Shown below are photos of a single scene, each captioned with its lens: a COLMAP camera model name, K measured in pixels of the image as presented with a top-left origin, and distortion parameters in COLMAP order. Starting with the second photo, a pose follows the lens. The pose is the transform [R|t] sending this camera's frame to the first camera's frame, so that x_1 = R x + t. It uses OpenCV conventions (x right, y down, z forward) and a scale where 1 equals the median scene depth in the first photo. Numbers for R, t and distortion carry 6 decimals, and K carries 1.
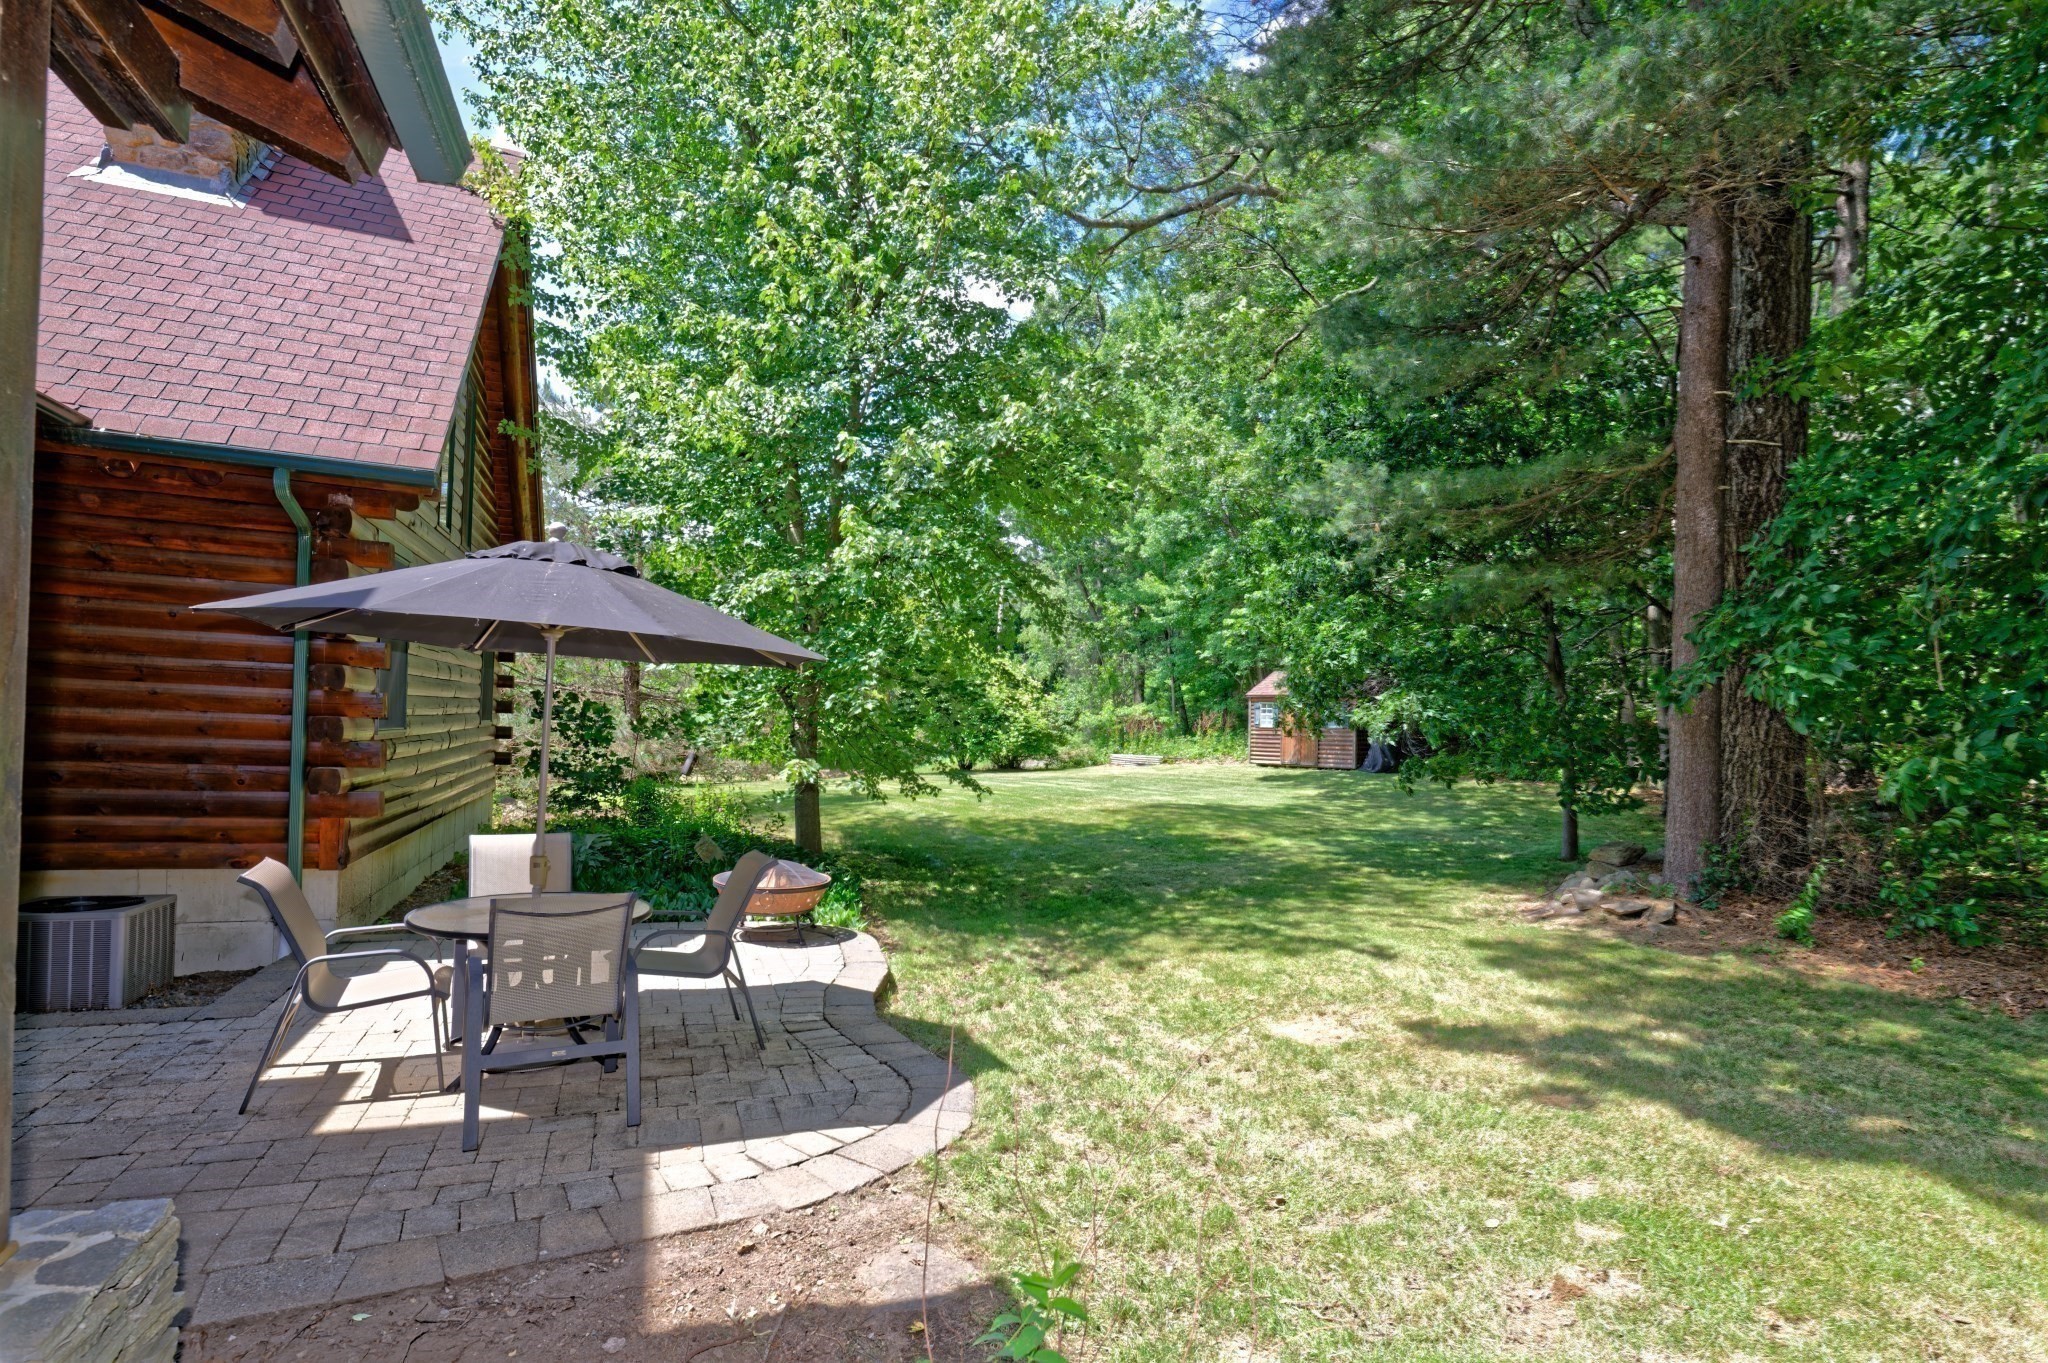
lens RADIAL K [[996.6, 0, 1018.8], [0, 996.6, 680.5], [0, 0, 1]] dist [-0.002292, -0.000122]
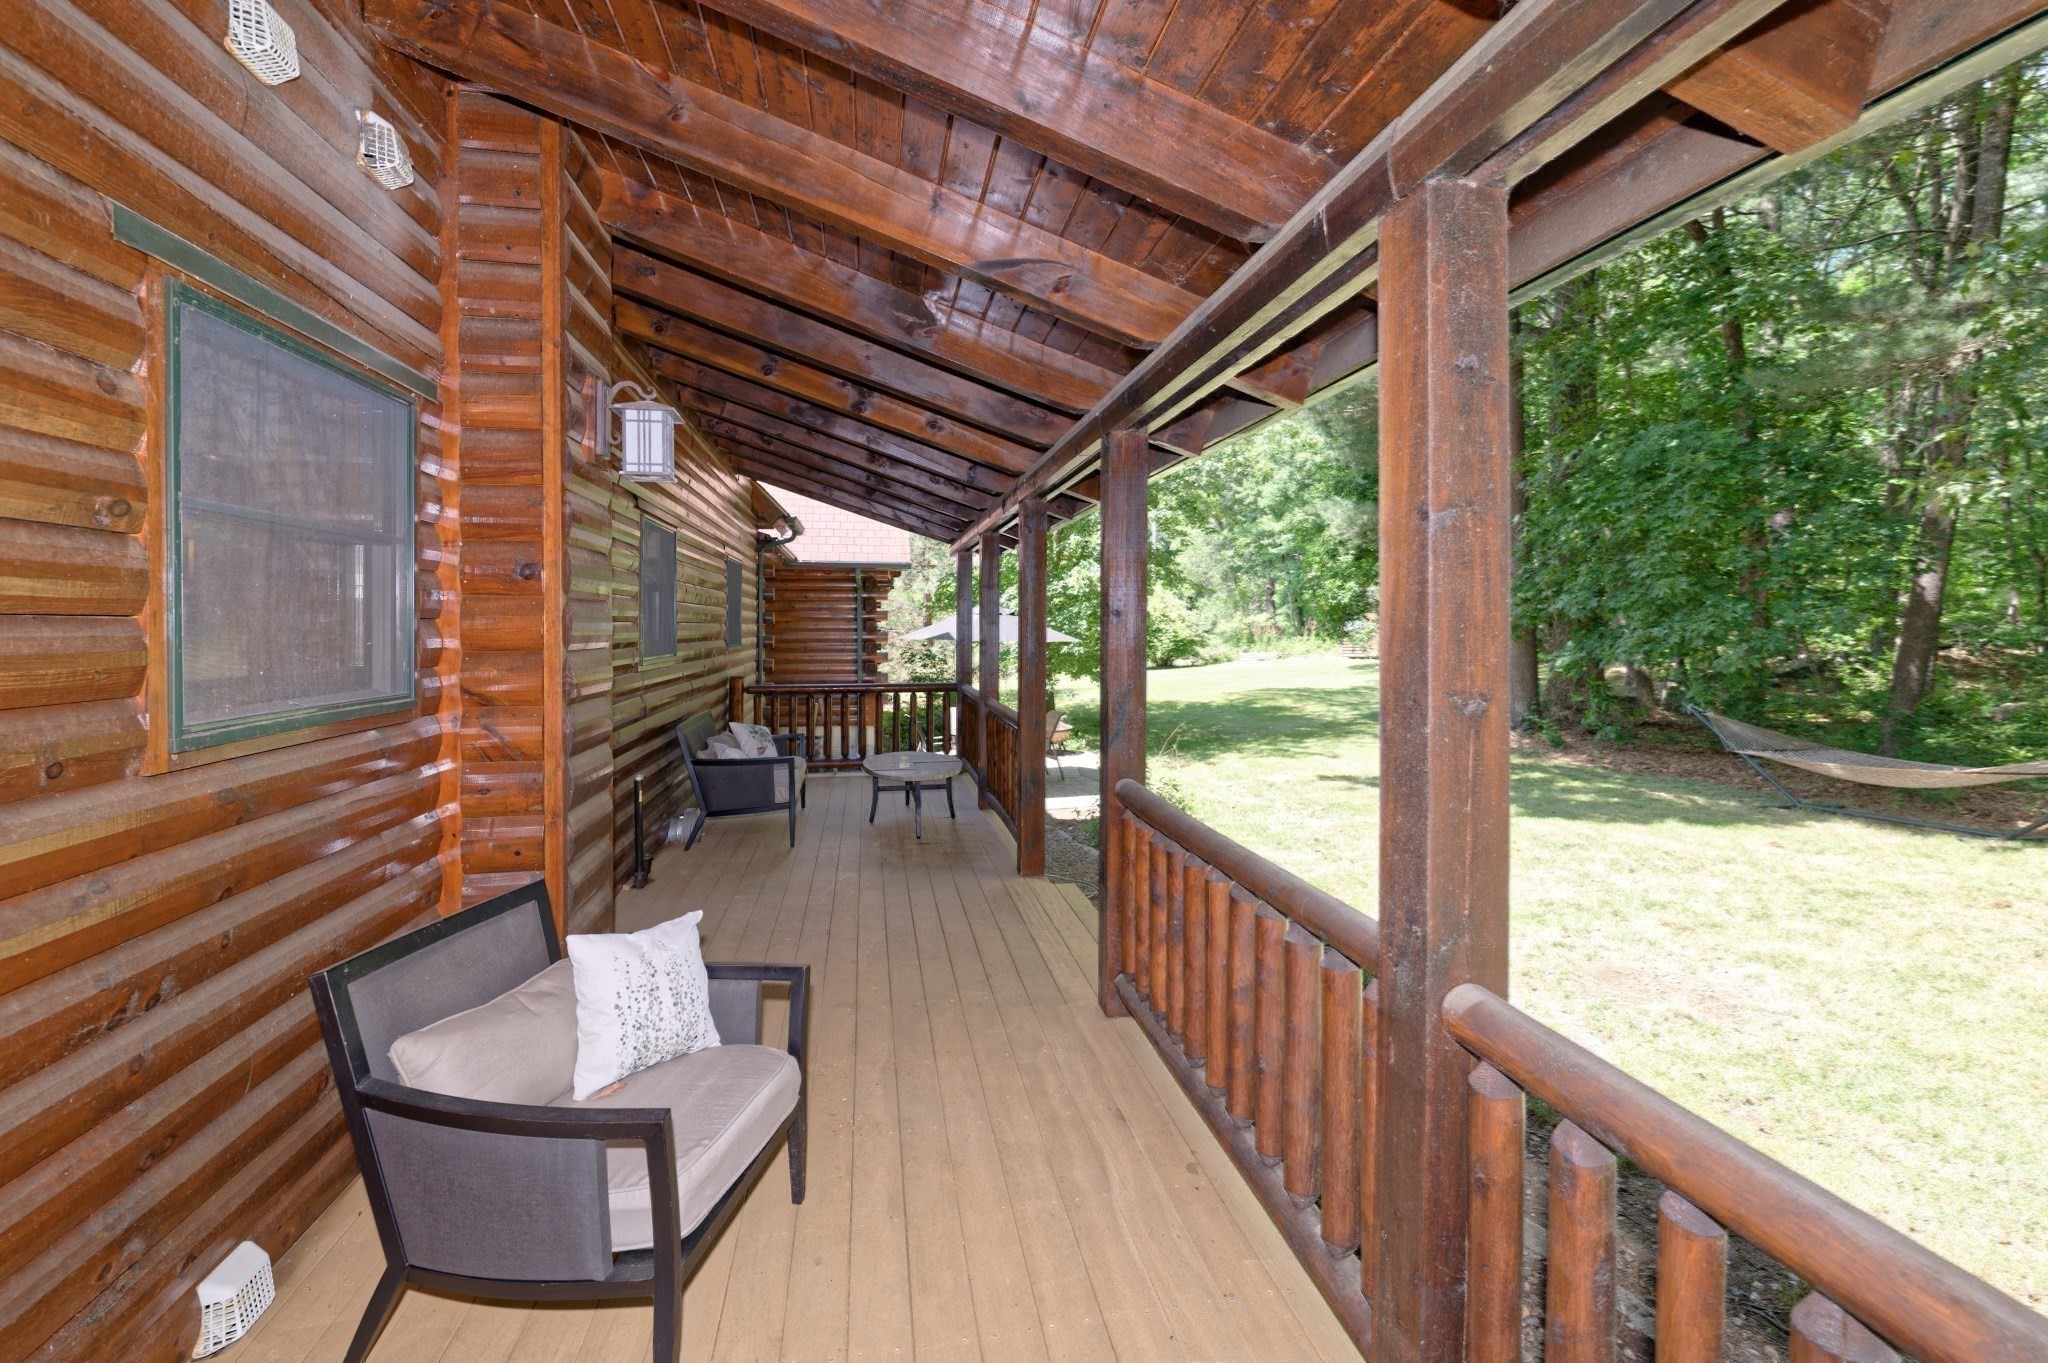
lens RADIAL K [[885.1, 0, 1020.1], [0, 885.1, 683.9], [0, 0, 1]] dist [0.000603, 0.000005]
pose [[0.982979, -0.032823, -0.180761, 0.015180], [0.052439, 0.993107, 0.104830, -0.025447], [0.176074, -0.112524, 0.977924, -0.224380]]
